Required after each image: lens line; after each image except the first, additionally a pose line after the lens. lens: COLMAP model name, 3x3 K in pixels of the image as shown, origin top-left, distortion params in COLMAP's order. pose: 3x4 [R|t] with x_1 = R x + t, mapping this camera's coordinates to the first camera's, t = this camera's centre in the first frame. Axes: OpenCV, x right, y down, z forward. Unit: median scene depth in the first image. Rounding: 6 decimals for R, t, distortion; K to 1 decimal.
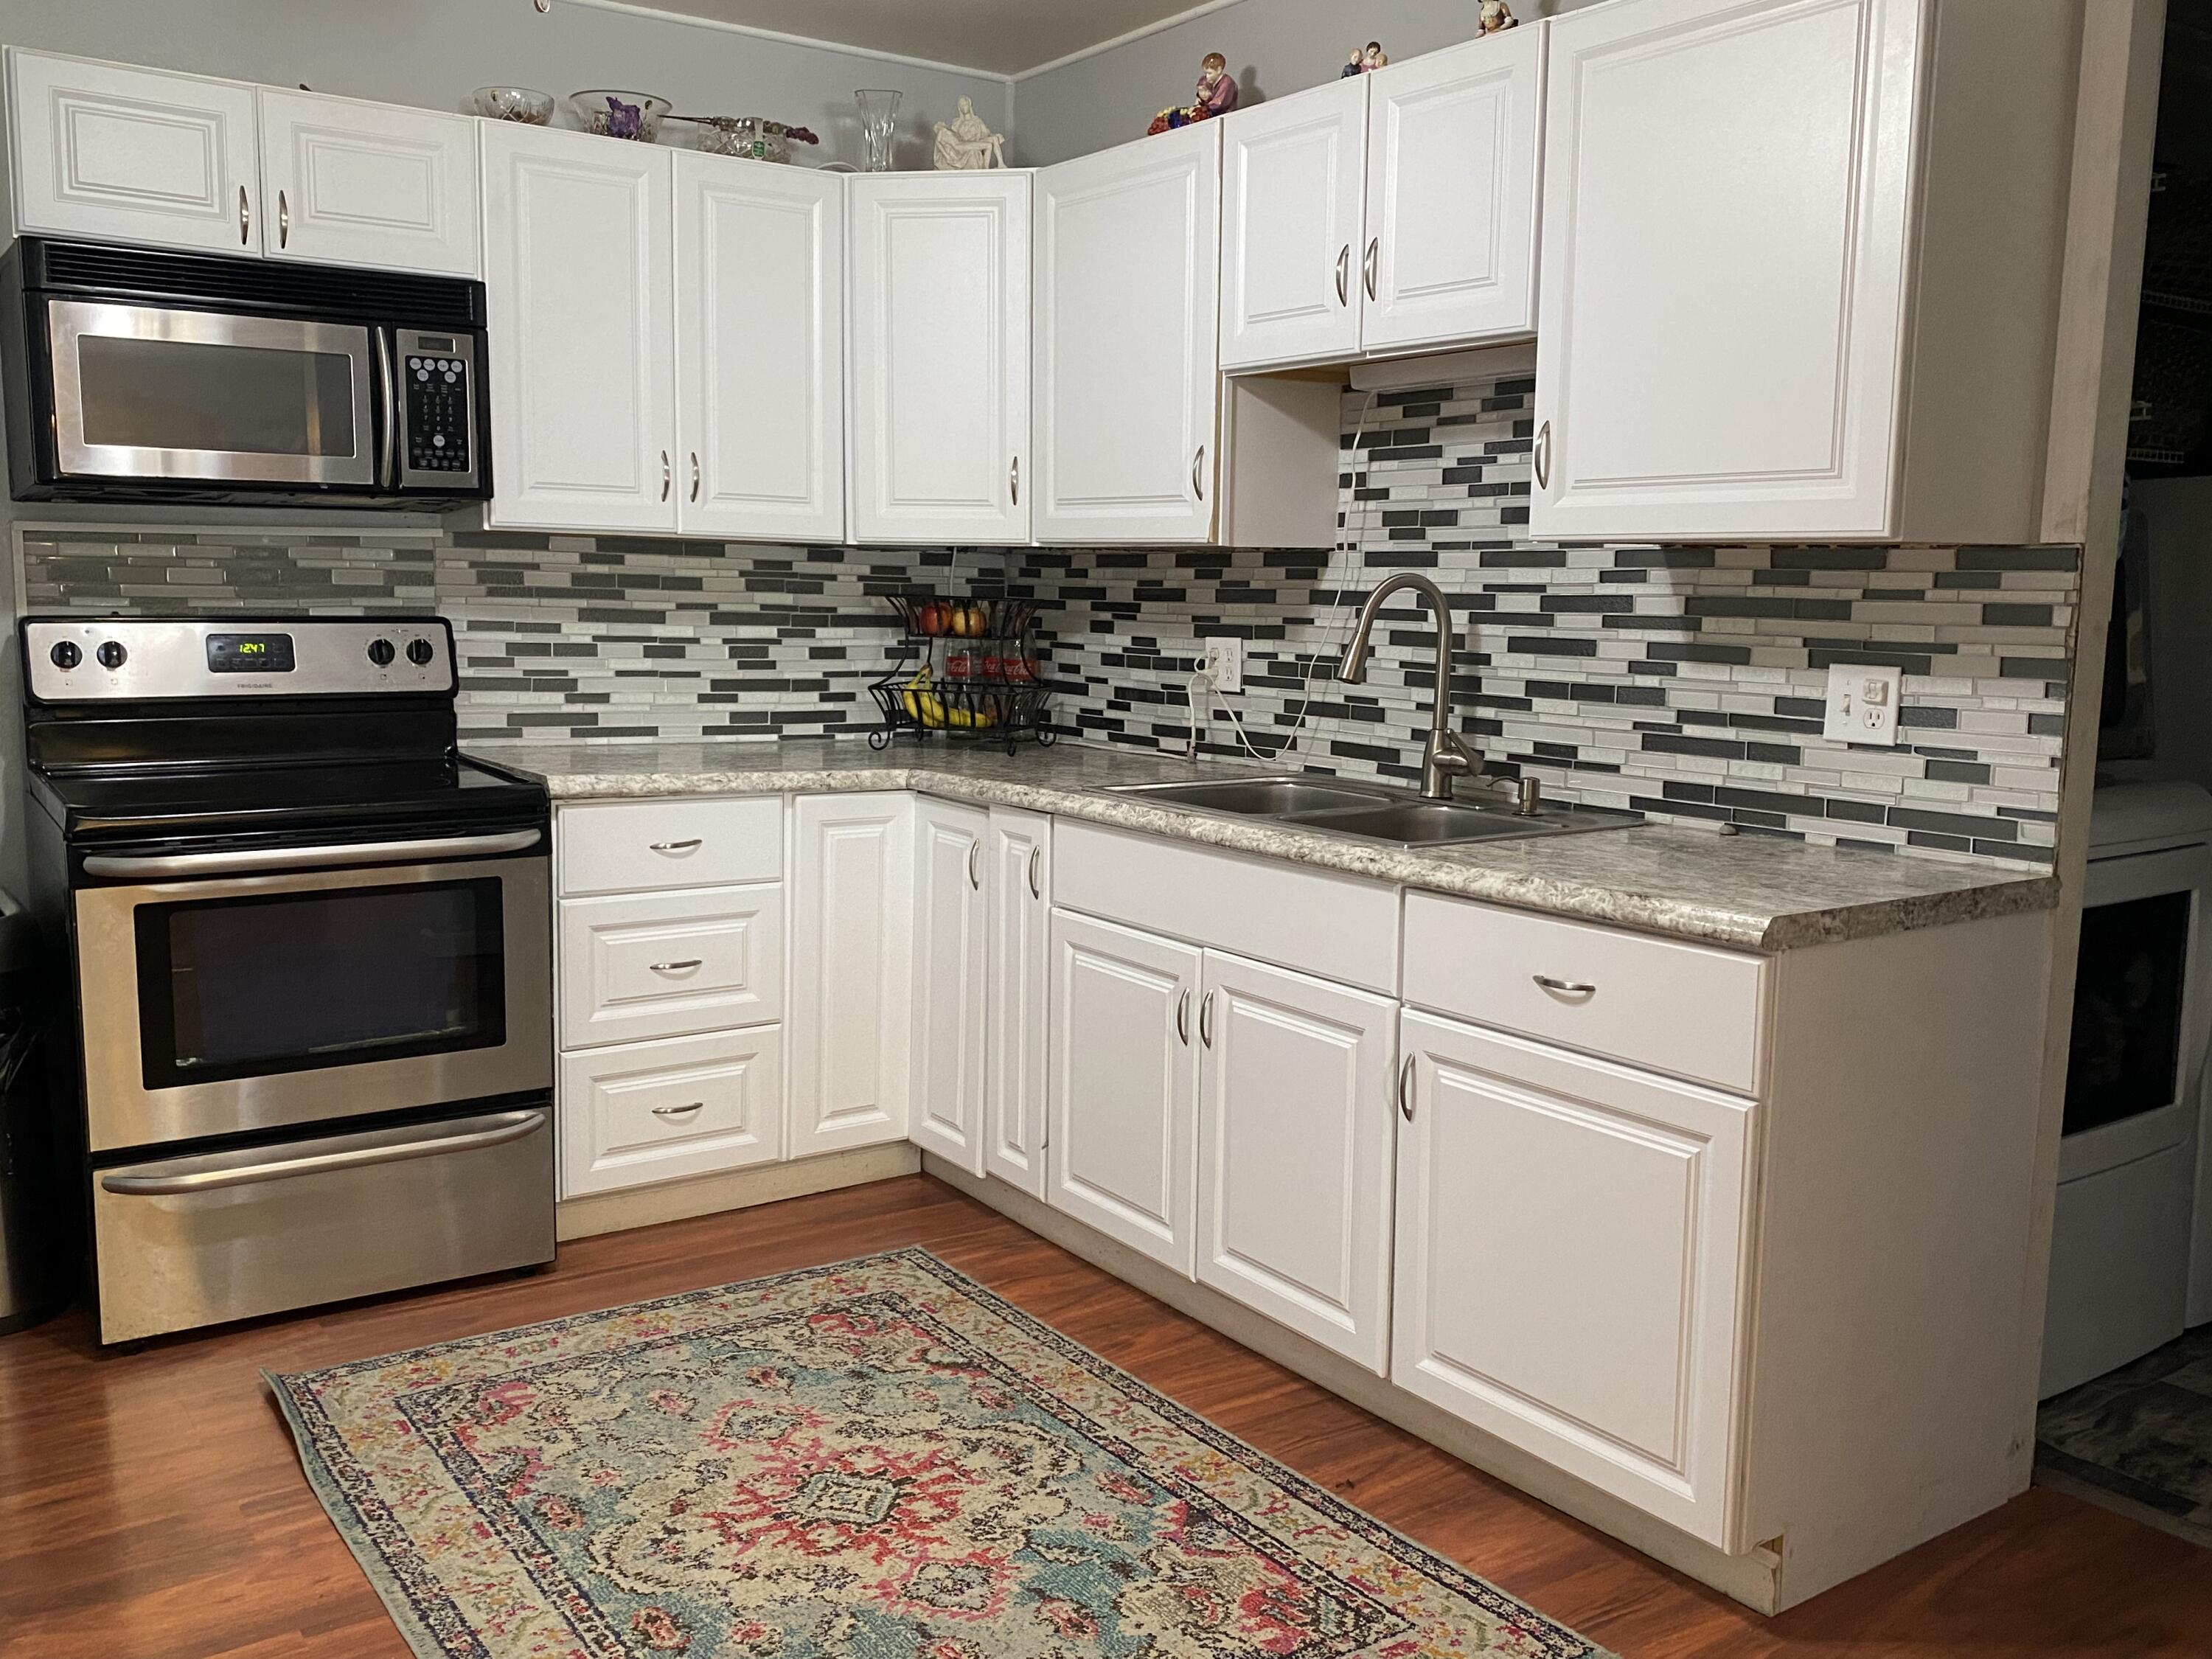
lens RADIAL K [[1884.5, 0, 1102.9], [0, 1884.5, 786.5], [0, 0, 1]] dist [0.086329, -0.218097]
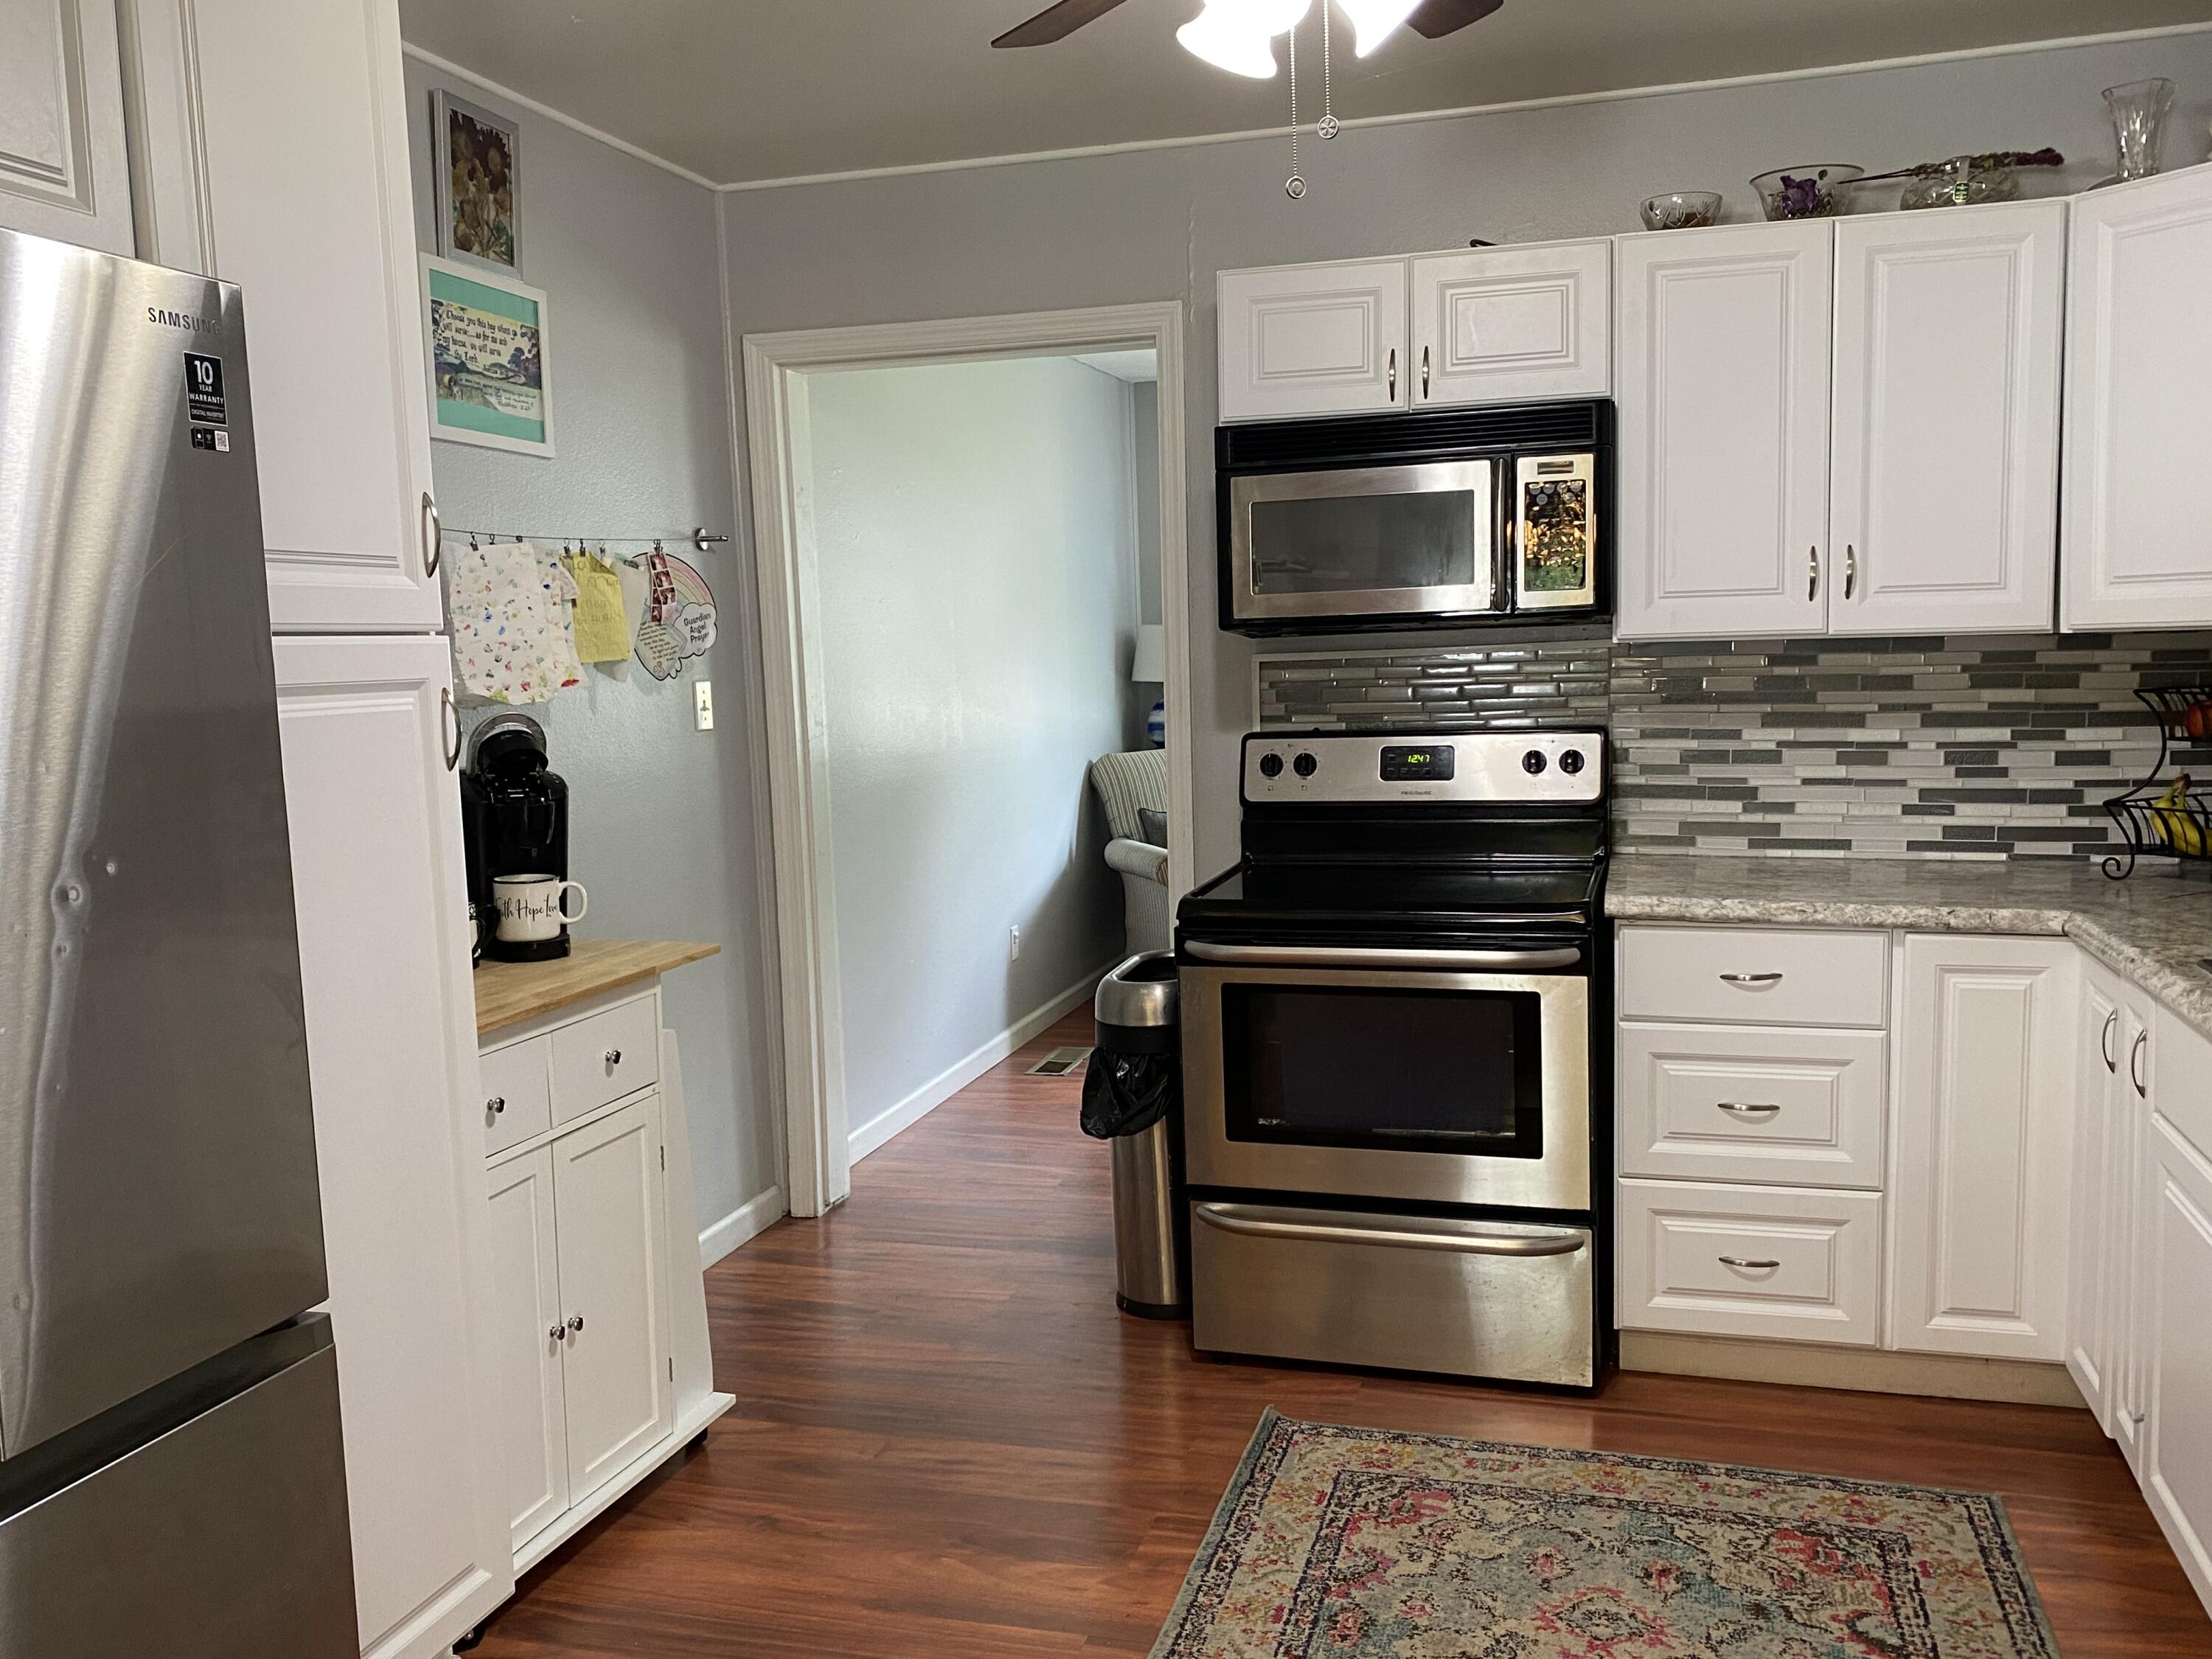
lens RADIAL K [[1905.0, 0, 1103.3], [0, 1905.0, 785.2], [0, 0, 1]] dist [0.008165, 0.010434]
pose [[0.615583, 0.025118, -0.787672, 0.287019], [-0.043398, 0.999056, -0.002057, -0.043332], [0.786876, 0.035450, 0.616092, 0.157999]]
